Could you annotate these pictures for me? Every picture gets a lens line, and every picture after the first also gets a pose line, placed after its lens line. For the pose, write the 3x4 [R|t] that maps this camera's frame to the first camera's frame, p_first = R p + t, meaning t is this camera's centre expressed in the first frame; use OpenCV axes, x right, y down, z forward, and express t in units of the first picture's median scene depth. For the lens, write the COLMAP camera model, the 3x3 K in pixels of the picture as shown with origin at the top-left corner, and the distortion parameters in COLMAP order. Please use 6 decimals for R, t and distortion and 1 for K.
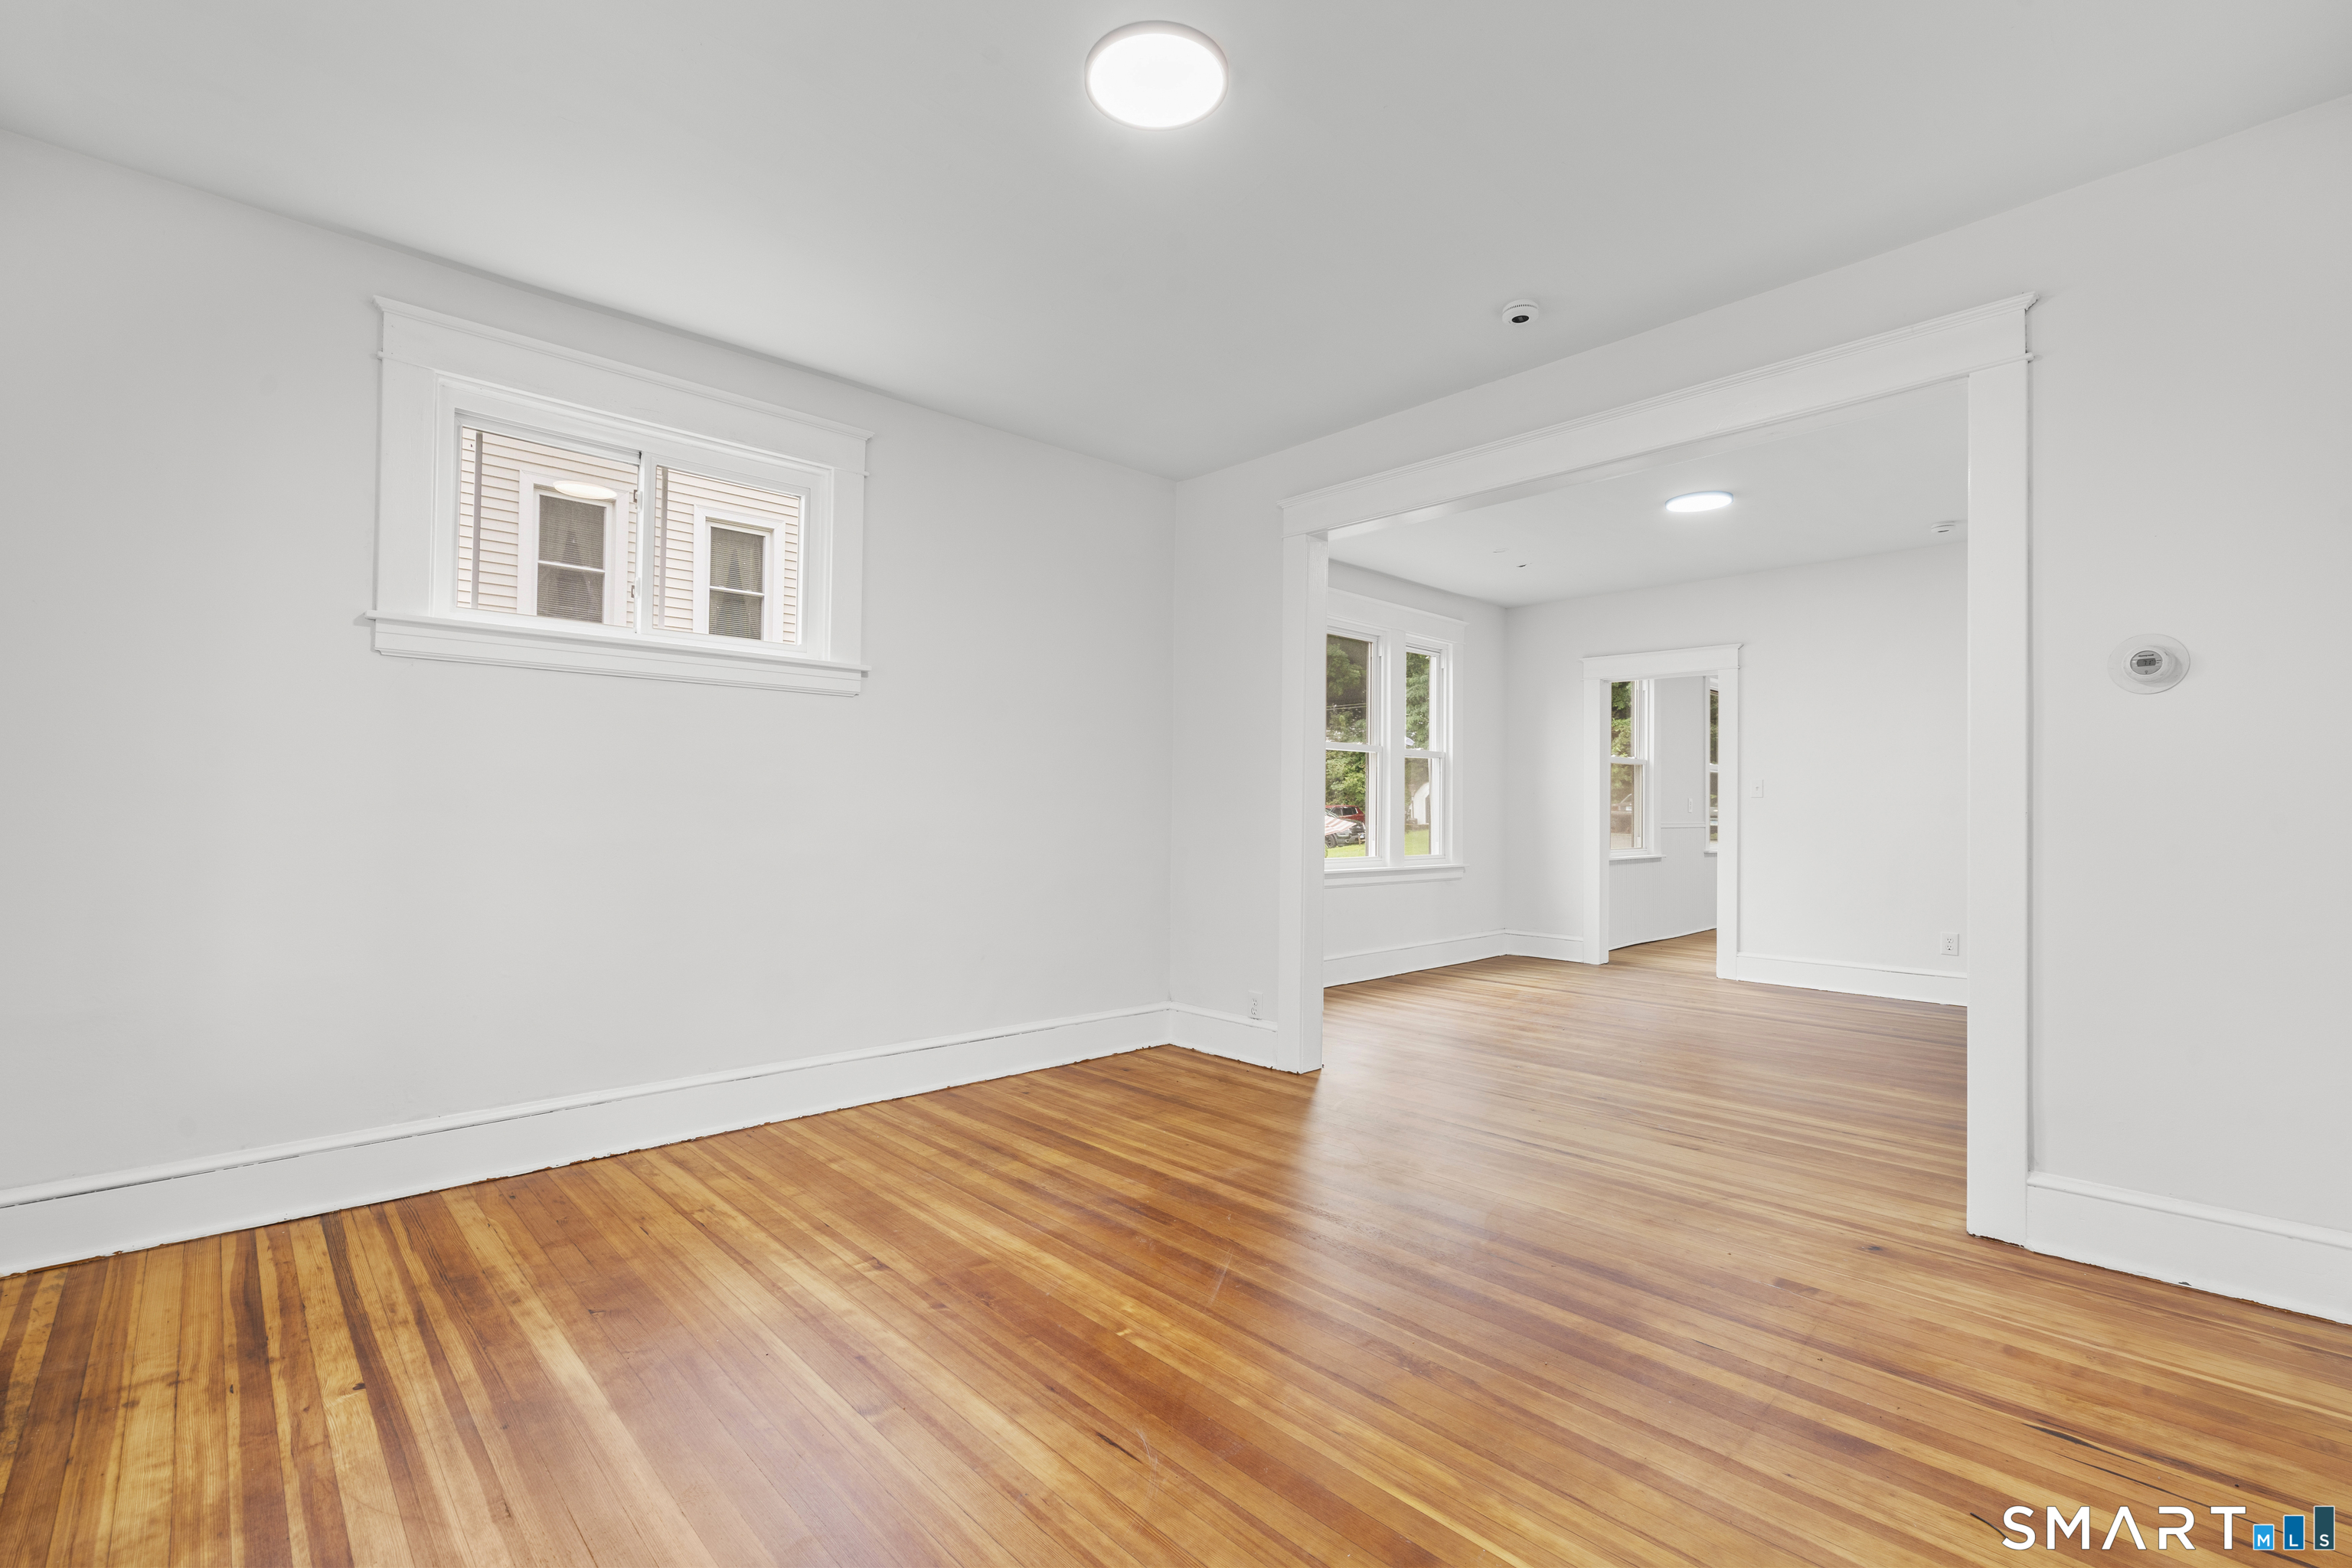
lens RADIAL K [[1054.2, 0, 1177.7], [0, 1054.2, 786.6], [0, 0, 1]] dist [-0.008417, 0.003482]
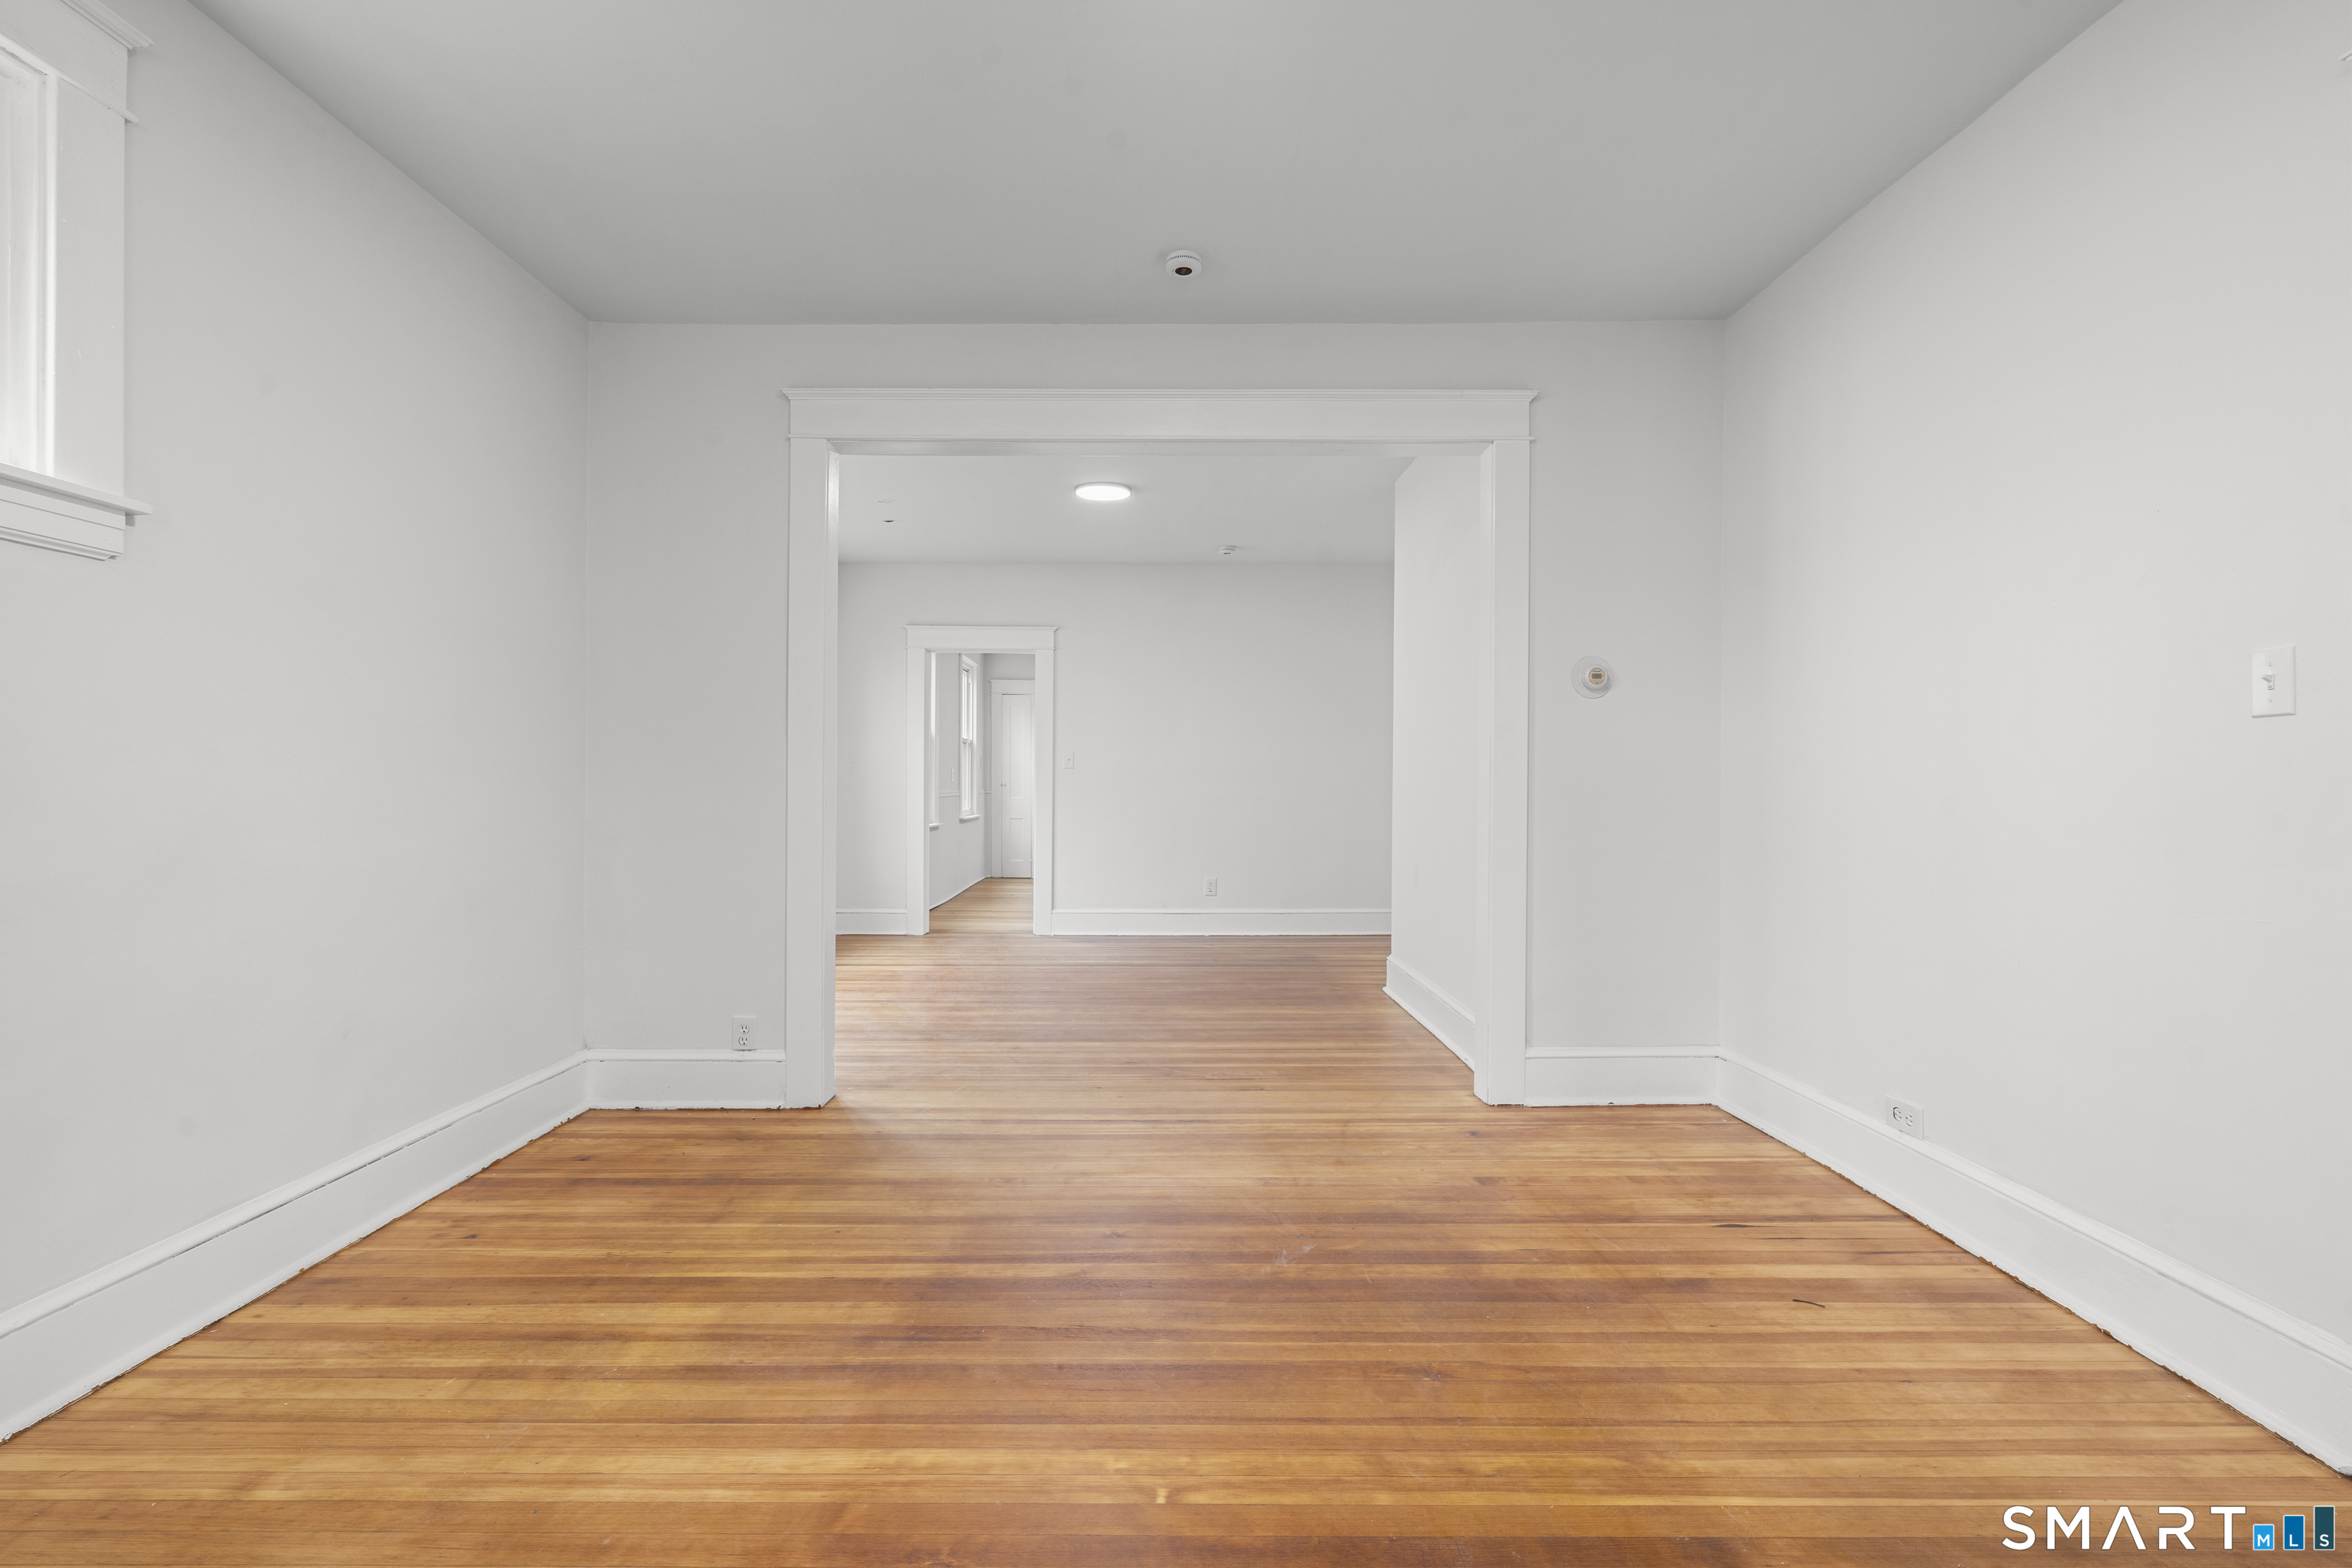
lens RADIAL K [[1054.2, 0, 1176.3], [0, 1054.2, 784.8], [0, 0, 1]] dist [-0.008417, 0.003482]
pose [[0.678915, -0.007013, 0.734183, -0.402335], [-0.013379, 0.999670, 0.021921, 0.004632], [-0.734095, -0.024705, 0.678598, 0.352990]]
